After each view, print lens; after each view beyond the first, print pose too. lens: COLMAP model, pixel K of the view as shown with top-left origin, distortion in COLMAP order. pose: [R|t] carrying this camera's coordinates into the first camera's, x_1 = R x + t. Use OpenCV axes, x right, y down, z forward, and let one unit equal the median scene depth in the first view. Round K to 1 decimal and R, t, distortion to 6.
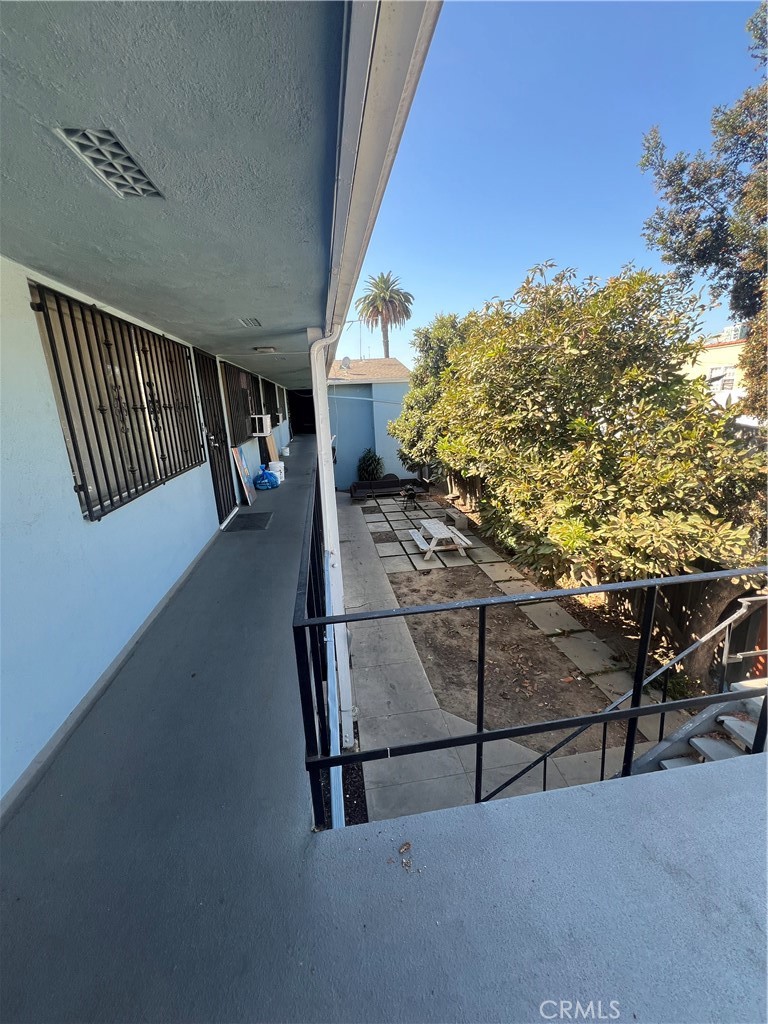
lens RADIAL K [[410.0, 0, 386.4], [0, 410.0, 511.1], [0, 0, 1]] dist [-0.022506, -0.000689]
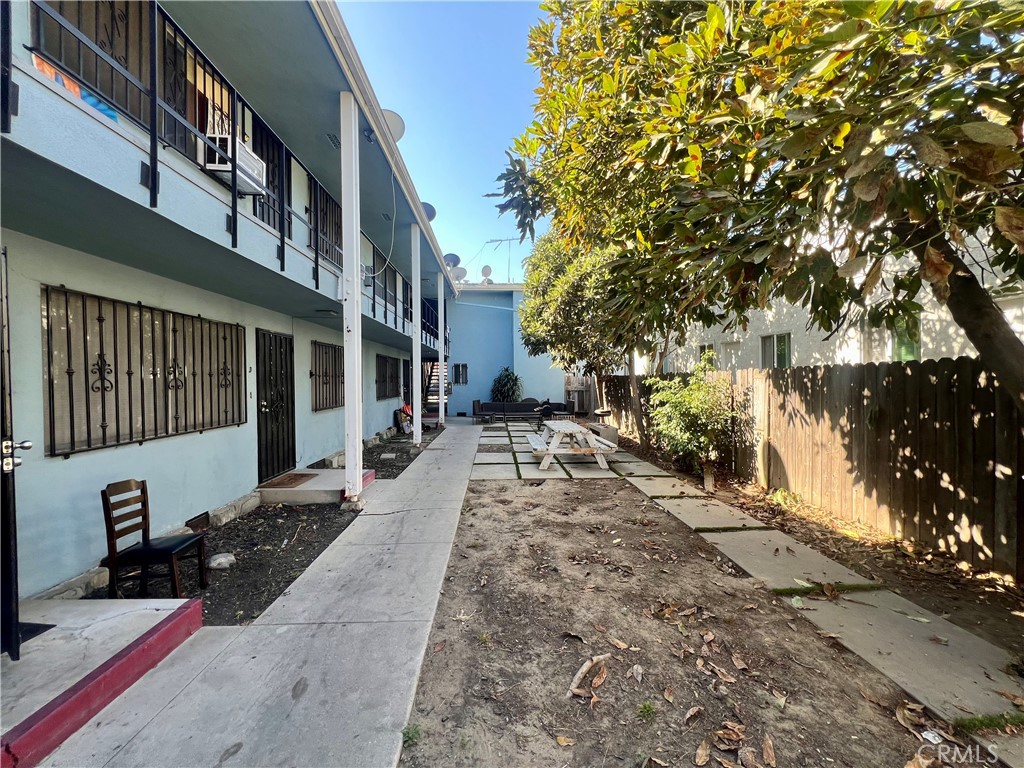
lens RADIAL K [[410.0, 0, 510.0], [0, 410.0, 382.0], [0, 0, 1]] dist [-0.022506, -0.000689]
pose [[0.992415, 0.034750, -0.117918, 0.139847], [-0.062689, 0.968180, -0.242277, 0.172617], [0.105747, 0.247831, 0.963015, 0.429457]]
